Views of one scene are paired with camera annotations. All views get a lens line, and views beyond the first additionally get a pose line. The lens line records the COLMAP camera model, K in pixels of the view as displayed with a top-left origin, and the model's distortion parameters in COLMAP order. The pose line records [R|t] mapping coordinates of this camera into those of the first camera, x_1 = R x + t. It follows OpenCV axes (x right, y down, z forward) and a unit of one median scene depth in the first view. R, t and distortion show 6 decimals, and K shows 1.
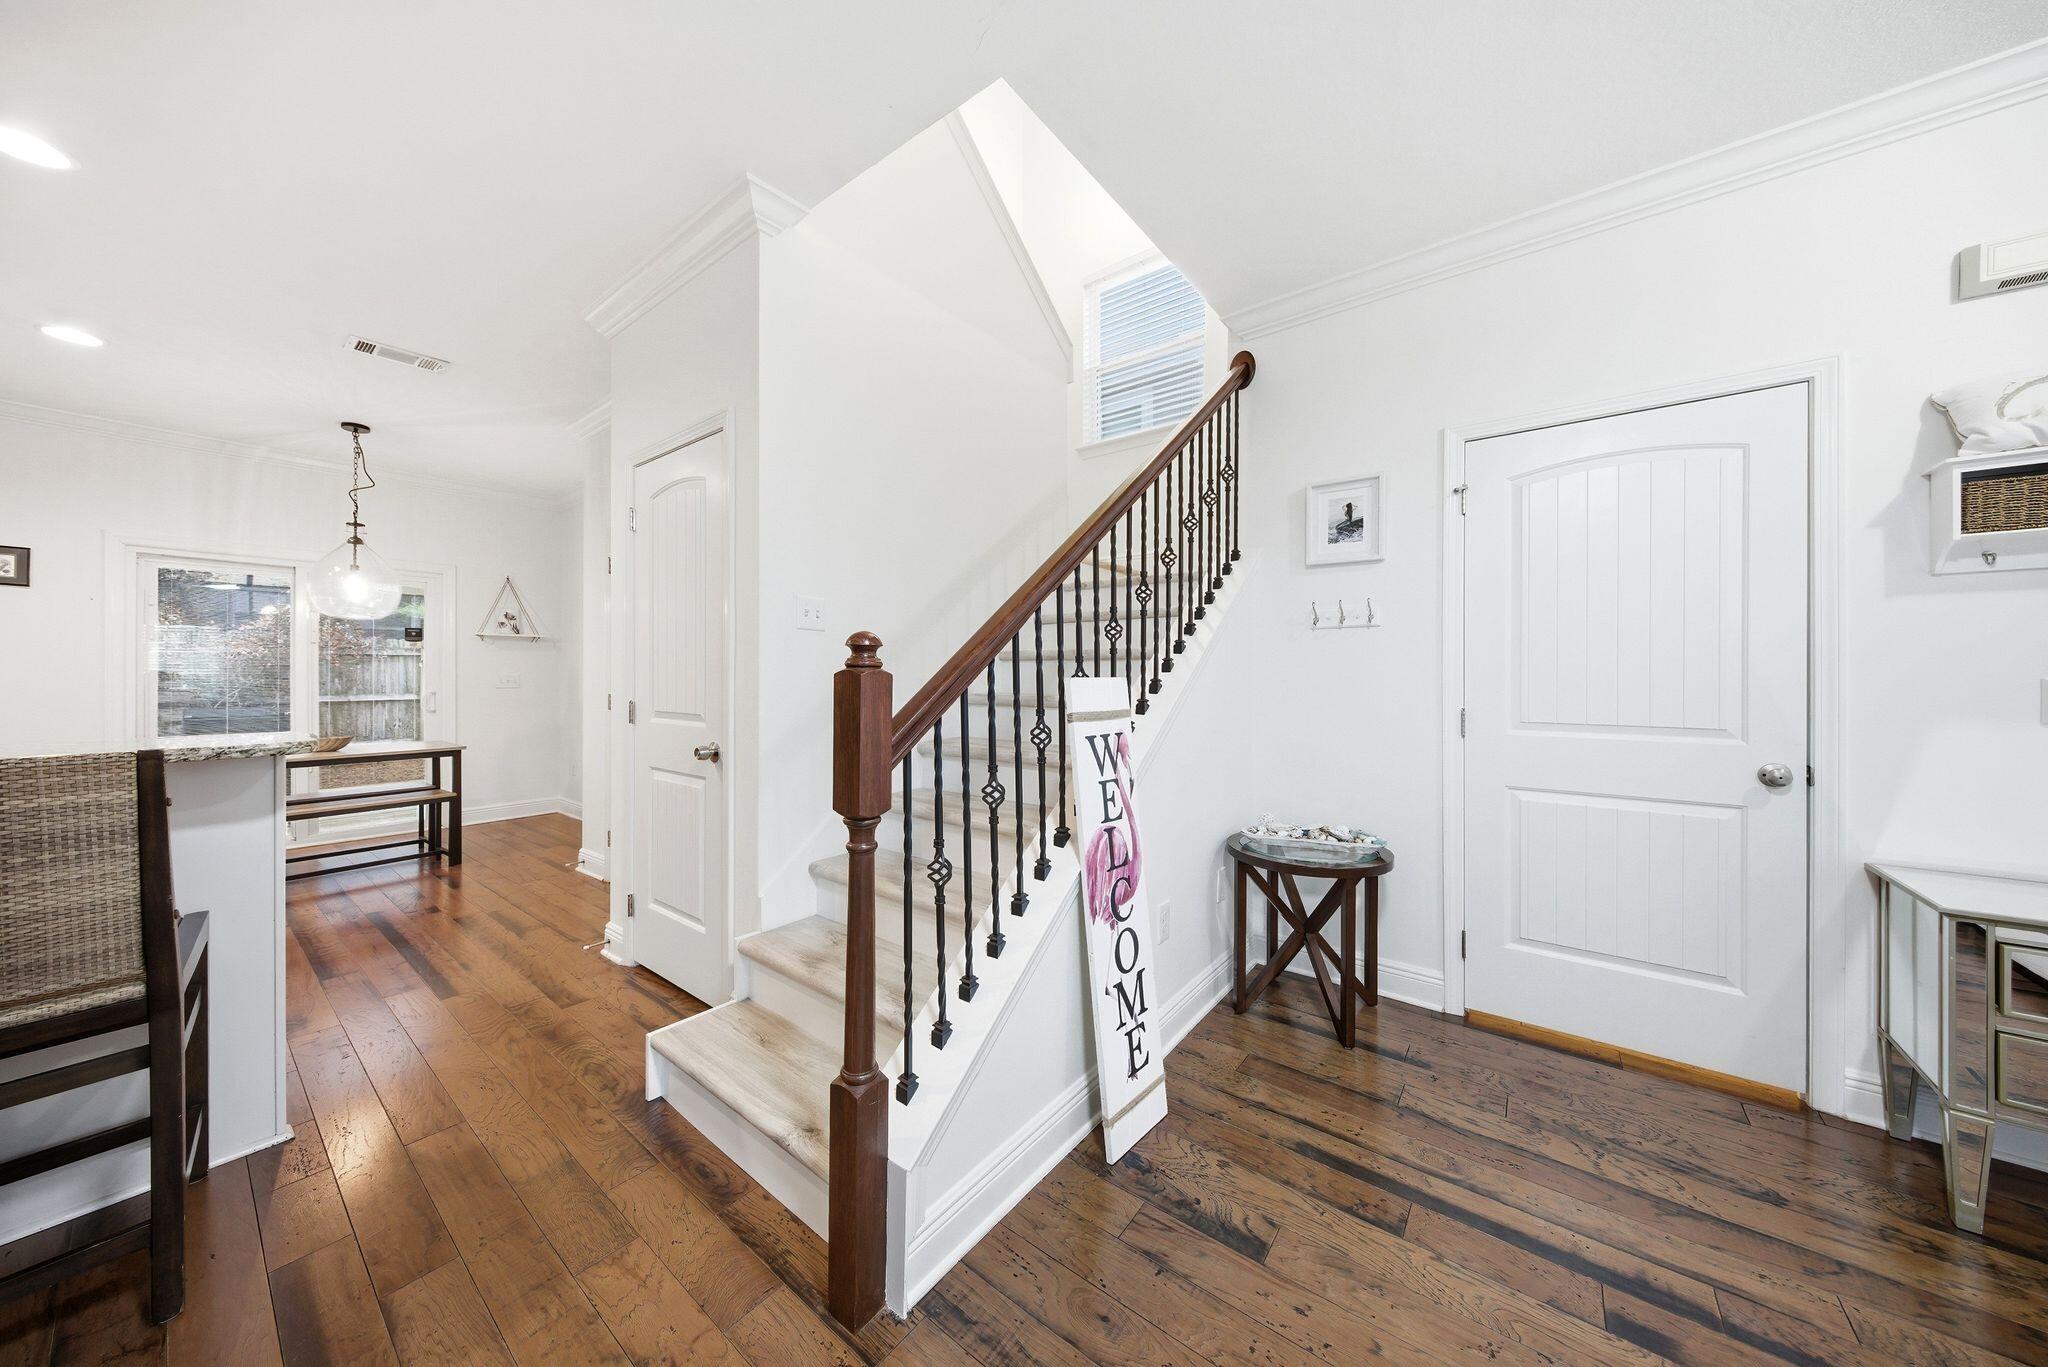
lens RADIAL K [[672.9, 0, 1023.9], [0, 672.9, 675.1], [0, 0, 1]] dist [-0.001686, -0.000198]
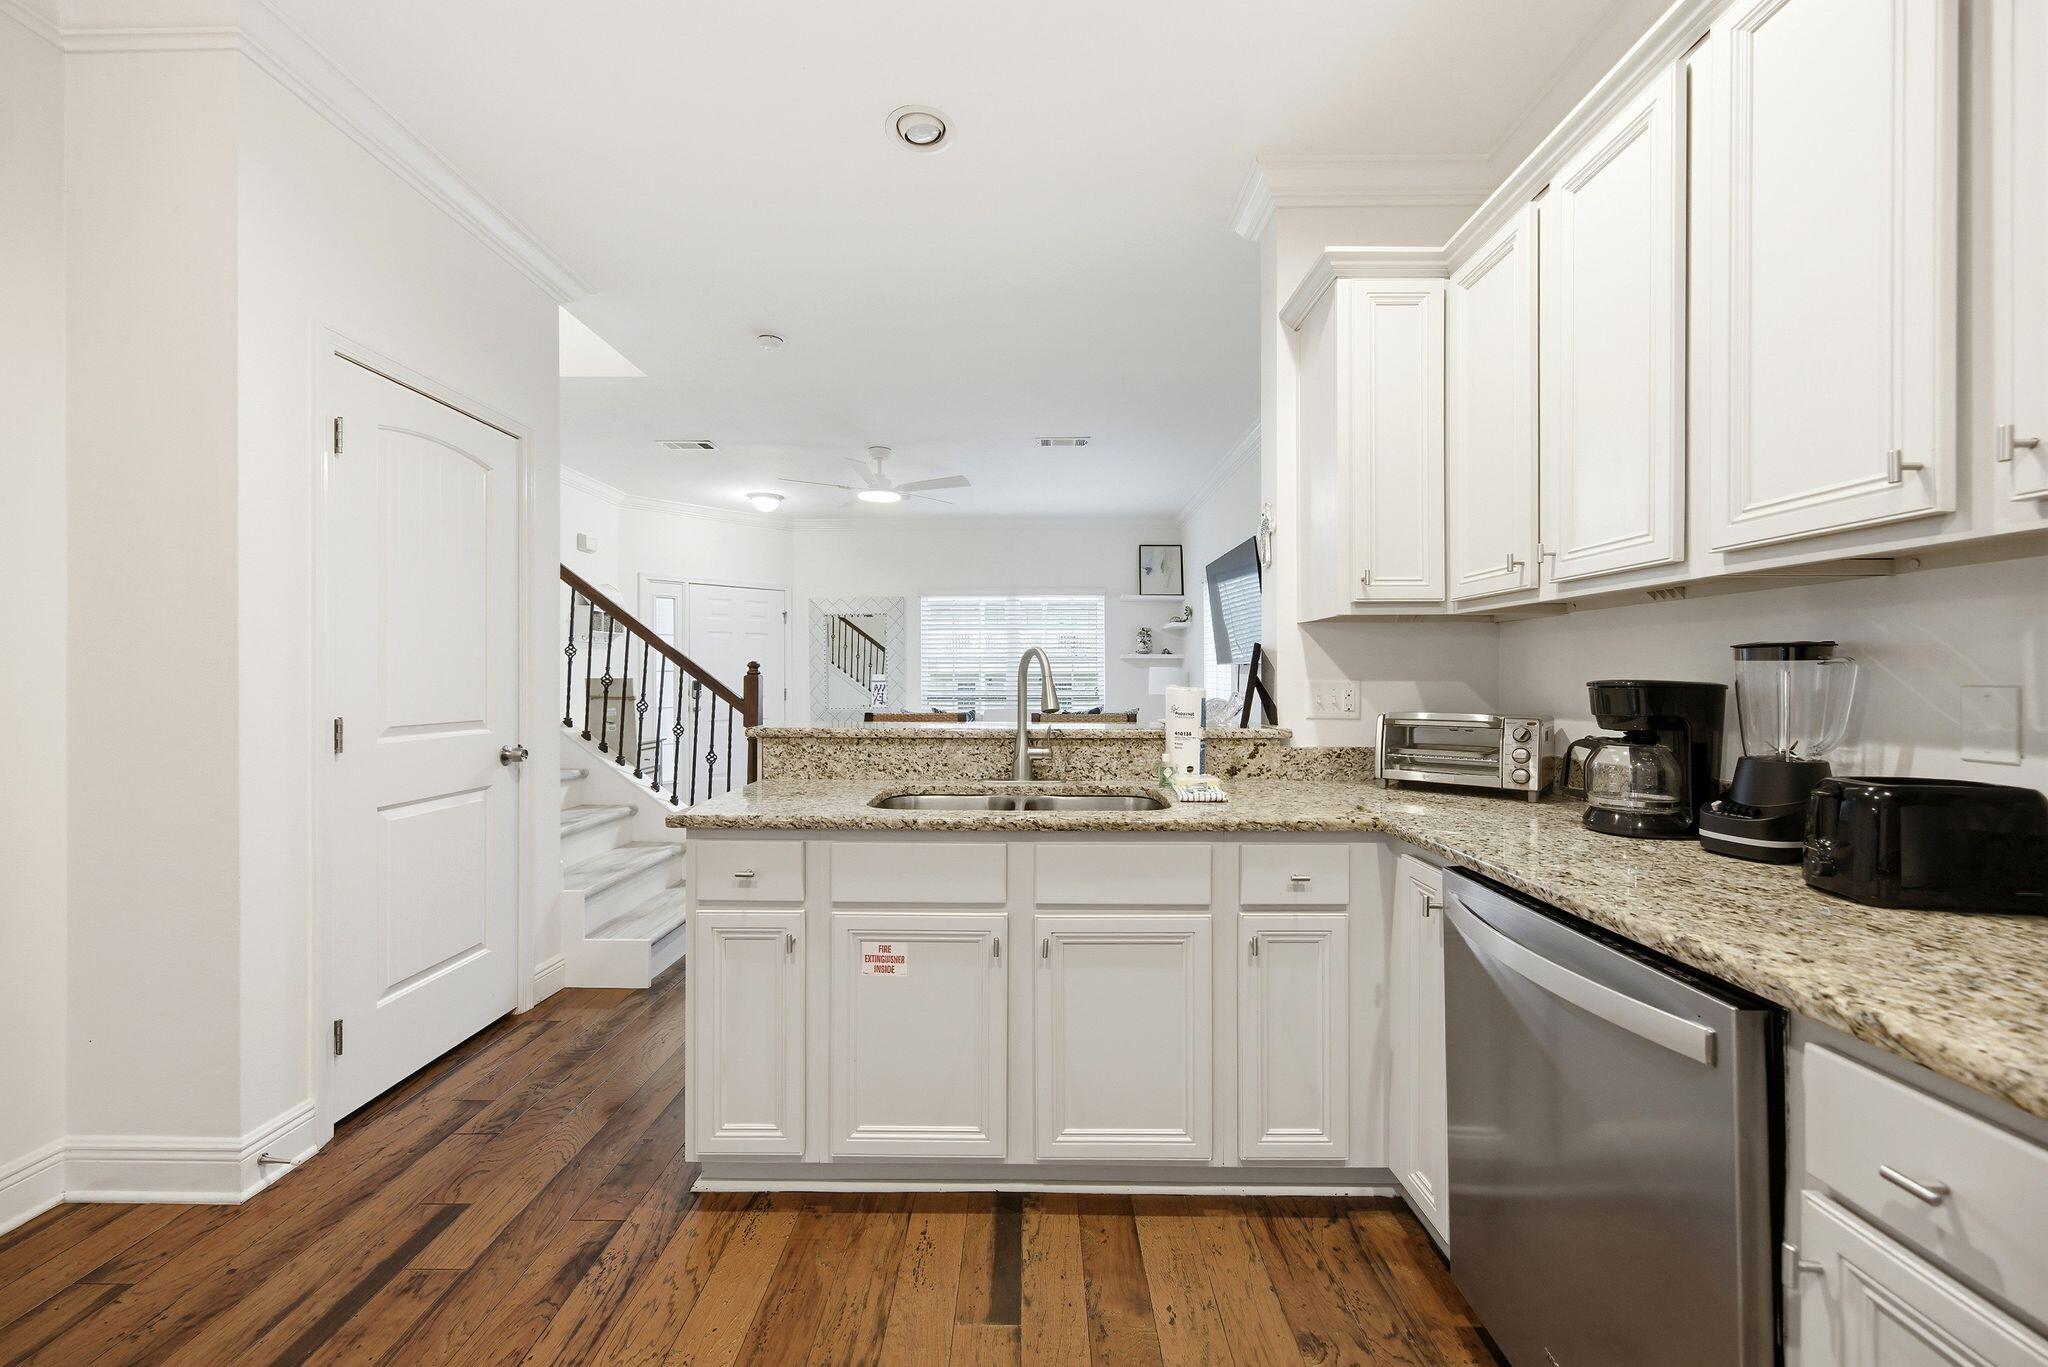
lens RADIAL K [[817.6, 0, 1023.9], [0, 817.6, 675.9], [0, 0, 1]] dist [0.001685, 0.000116]
pose [[-0.602249, -0.003342, 0.798301, -1.757403], [-0.002832, 0.999994, 0.002049, -0.006082], [-0.798303, -0.001026, -0.602255, 1.040866]]
